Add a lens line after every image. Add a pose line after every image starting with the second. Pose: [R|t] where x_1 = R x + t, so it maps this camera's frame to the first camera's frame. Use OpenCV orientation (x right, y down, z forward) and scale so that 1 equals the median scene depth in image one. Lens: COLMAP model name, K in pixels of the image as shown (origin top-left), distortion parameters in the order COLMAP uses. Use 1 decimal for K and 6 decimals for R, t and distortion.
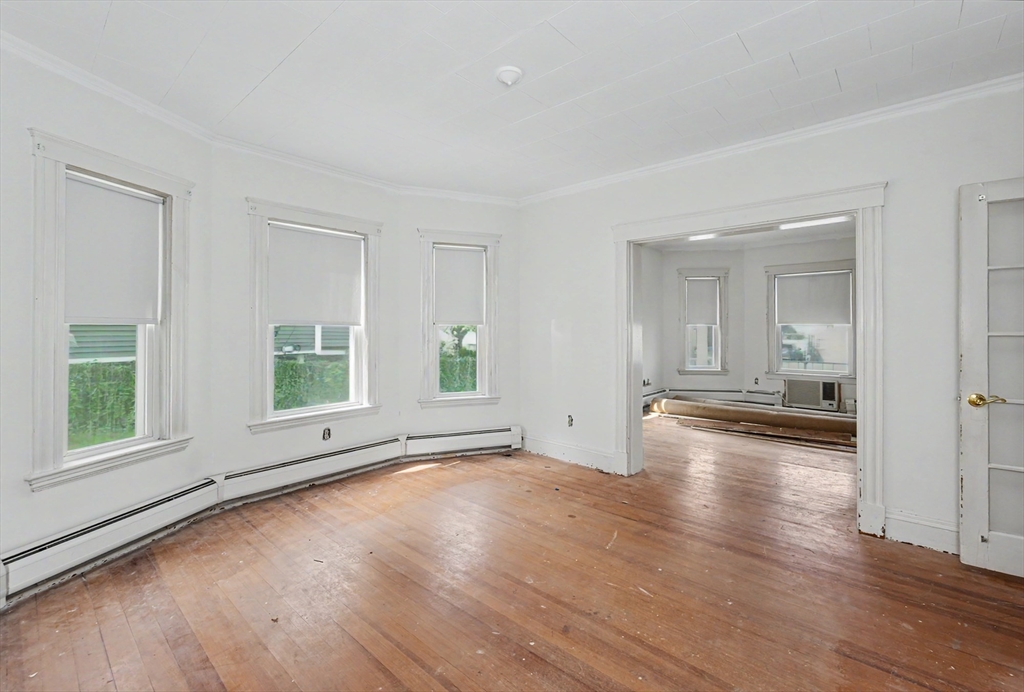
lens RADIAL K [[431.8, 0, 546.8], [0, 431.8, 328.8], [0, 0, 1]] dist [-0.000683, -0.000058]
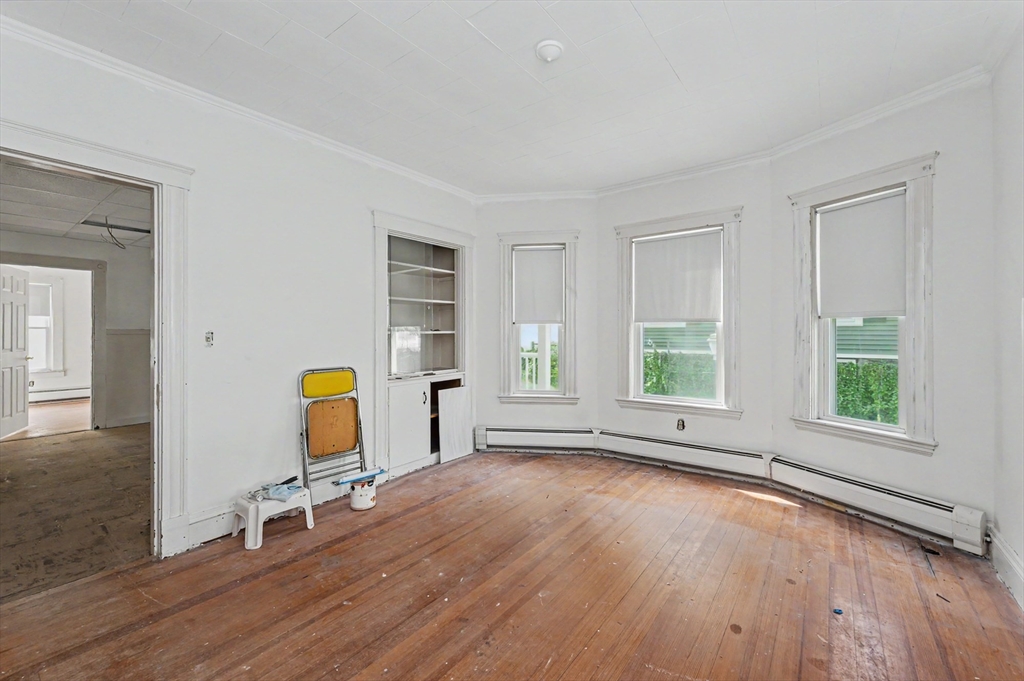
lens RADIAL K [[426.4, 0, 510.5], [0, 426.4, 337.4], [0, 0, 1]] dist [-0.000564, -0.000822]
pose [[0.050755, 0.016283, -0.998578, 0.537324], [0.004204, 0.999855, 0.016518, 0.009664], [0.998702, -0.005036, 0.050680, 0.552935]]
